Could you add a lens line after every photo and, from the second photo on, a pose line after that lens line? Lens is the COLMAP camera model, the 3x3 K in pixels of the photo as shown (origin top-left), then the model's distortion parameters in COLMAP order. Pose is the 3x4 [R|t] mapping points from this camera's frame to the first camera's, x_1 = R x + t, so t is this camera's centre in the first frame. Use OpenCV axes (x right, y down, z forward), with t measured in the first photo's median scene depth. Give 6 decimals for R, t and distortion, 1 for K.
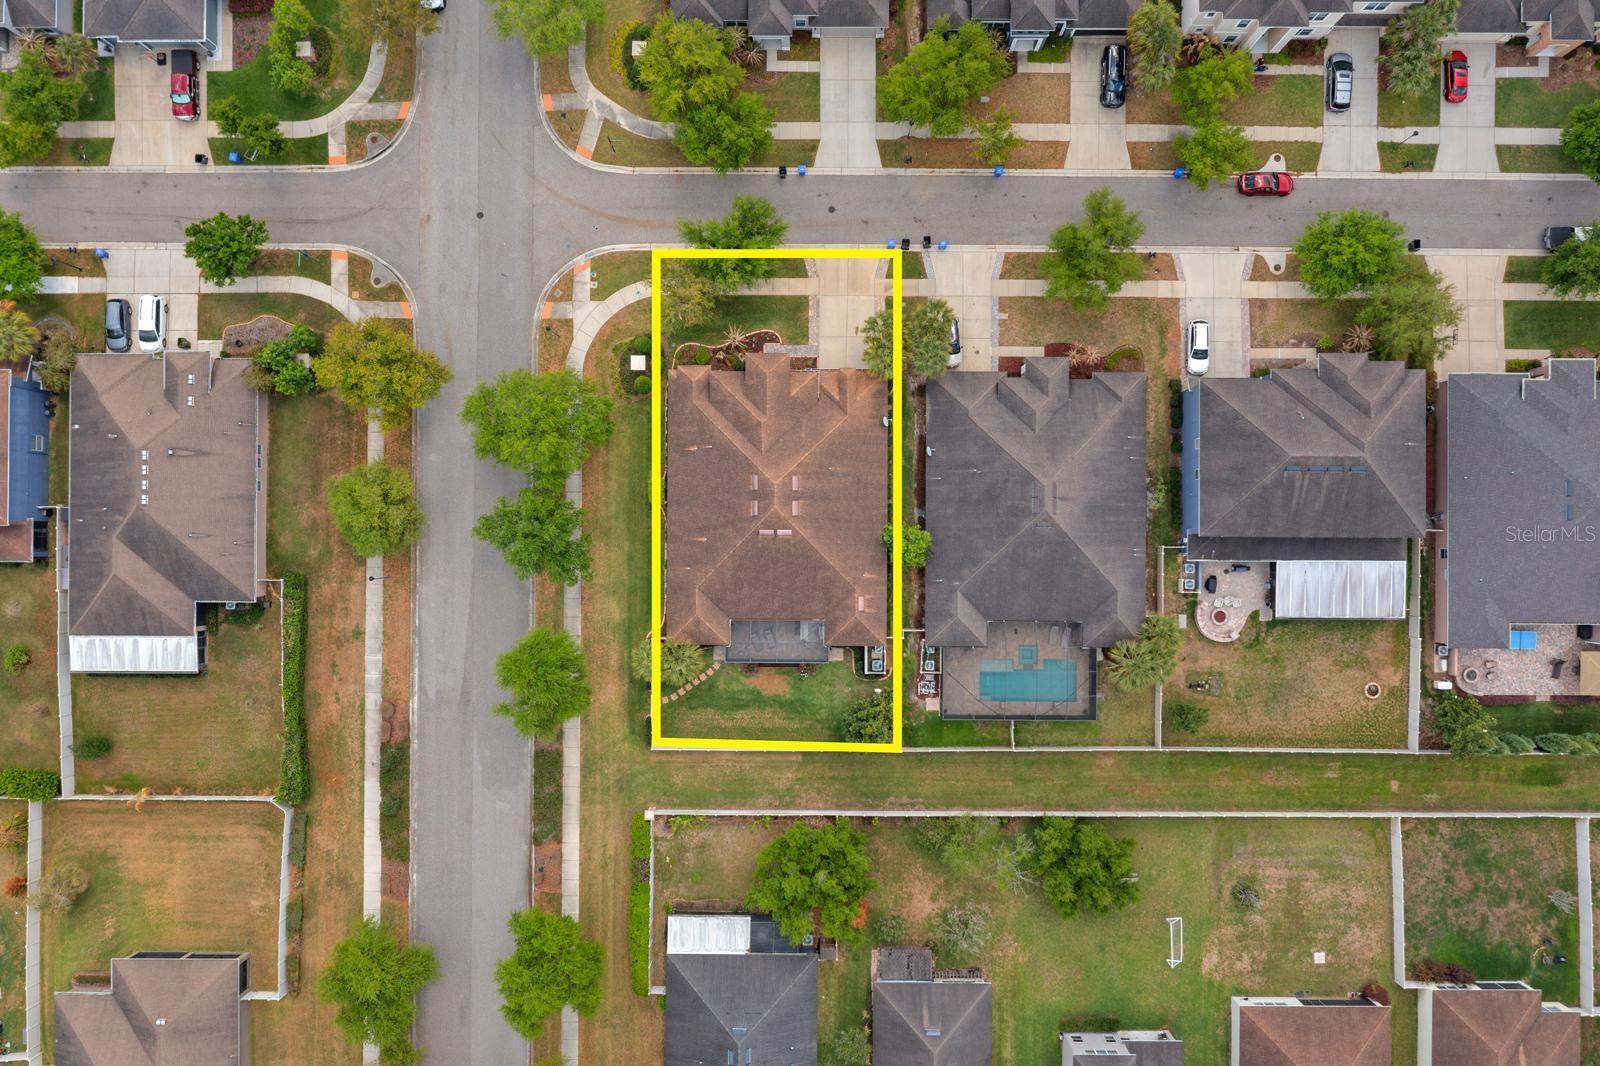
lens RADIAL K [[1260.5, 0, 806.8], [0, 1260.5, 536.1], [0, 0, 1]] dist [-0.002660, 0.000135]
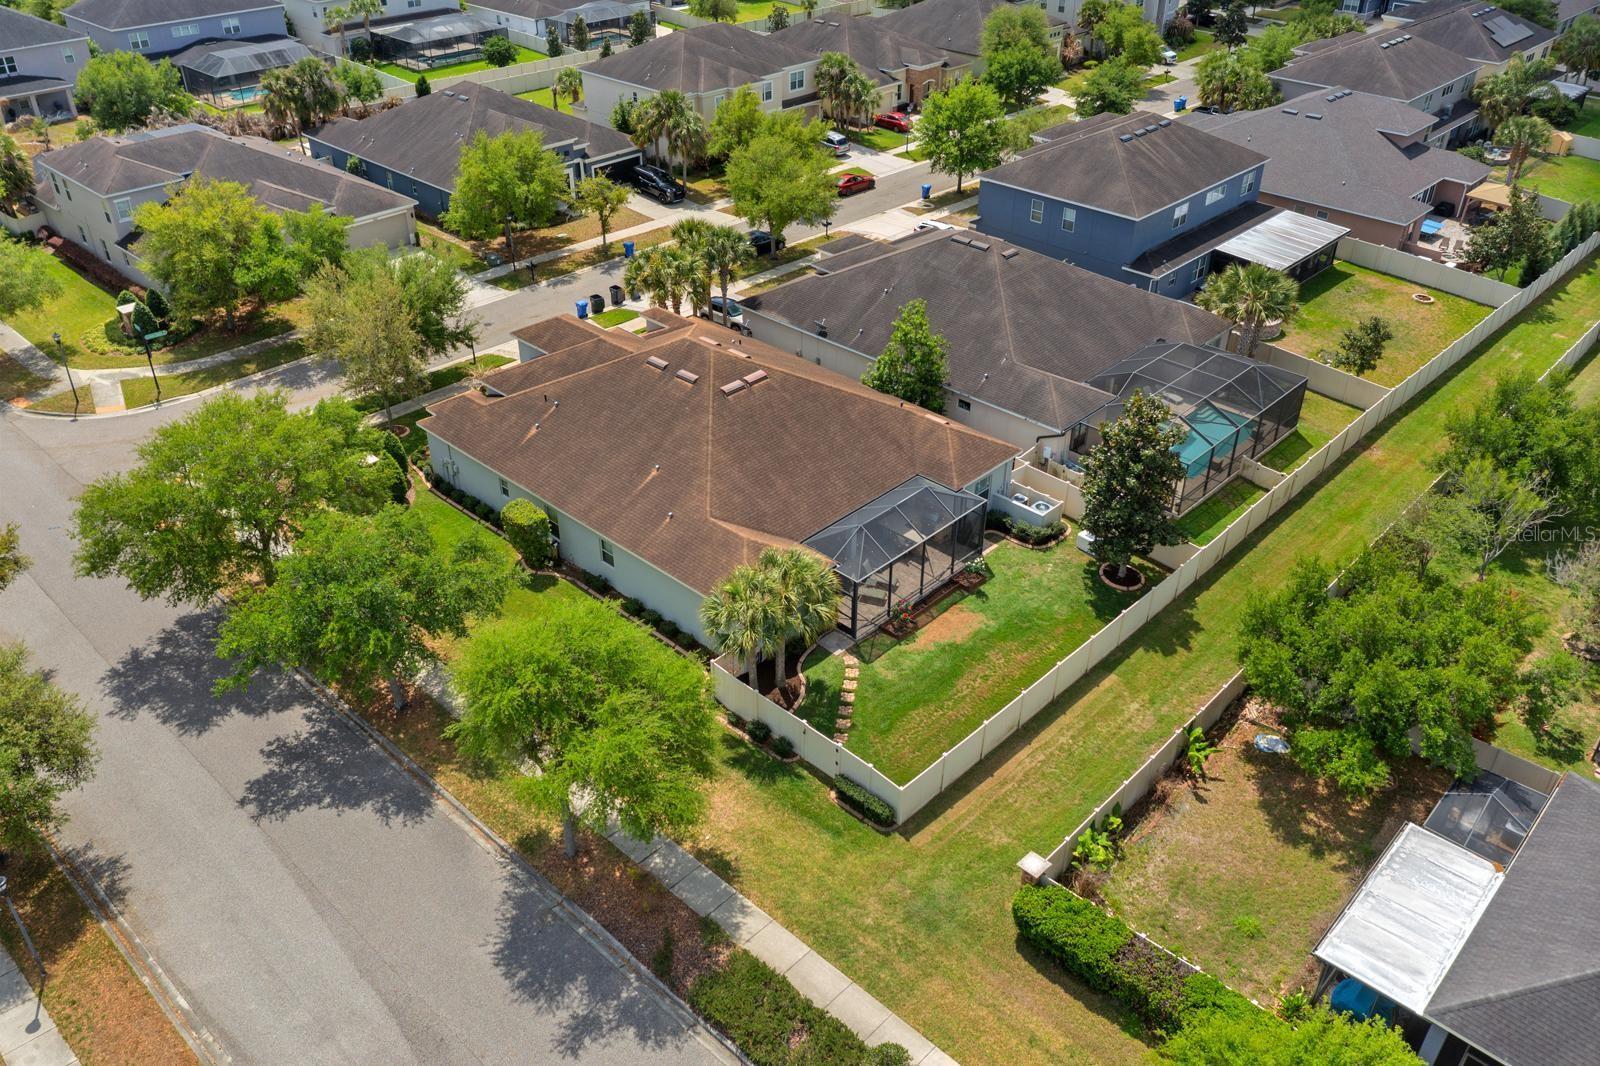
lens RADIAL K [[1260.5, 0, 806.8], [0, 1260.5, 536.1], [0, 0, 1]] dist [-0.002660, 0.000135]
pose [[0.681981, -0.385468, 0.621544, -0.357652], [0.731148, 0.380269, -0.566408, 0.339493], [-0.018021, 0.840720, 0.541170, 0.702579]]
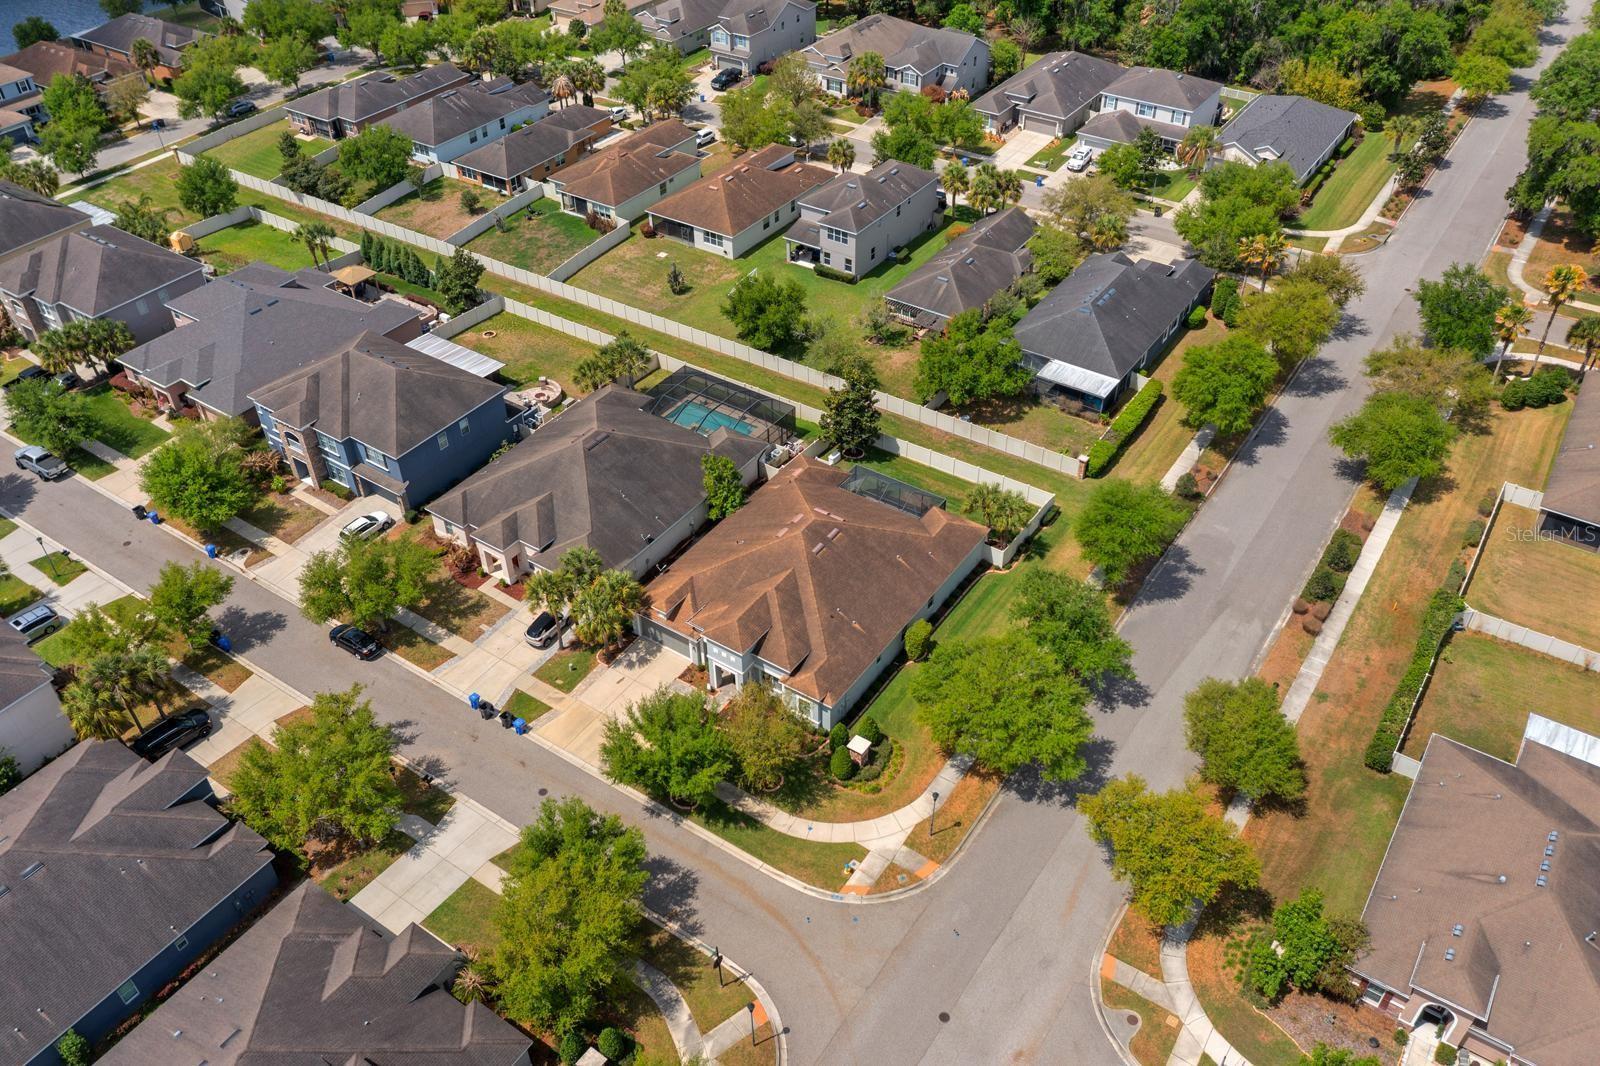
lens RADIAL K [[1260.5, 0, 806.8], [0, 1260.5, 536.1], [0, 0, 1]] dist [-0.002660, 0.000135]
pose [[-0.829572, -0.339073, 0.443666, -0.406118], [0.558158, -0.526881, 0.640981, -0.583291], [0.016420, 0.779375, 0.626342, 0.394064]]
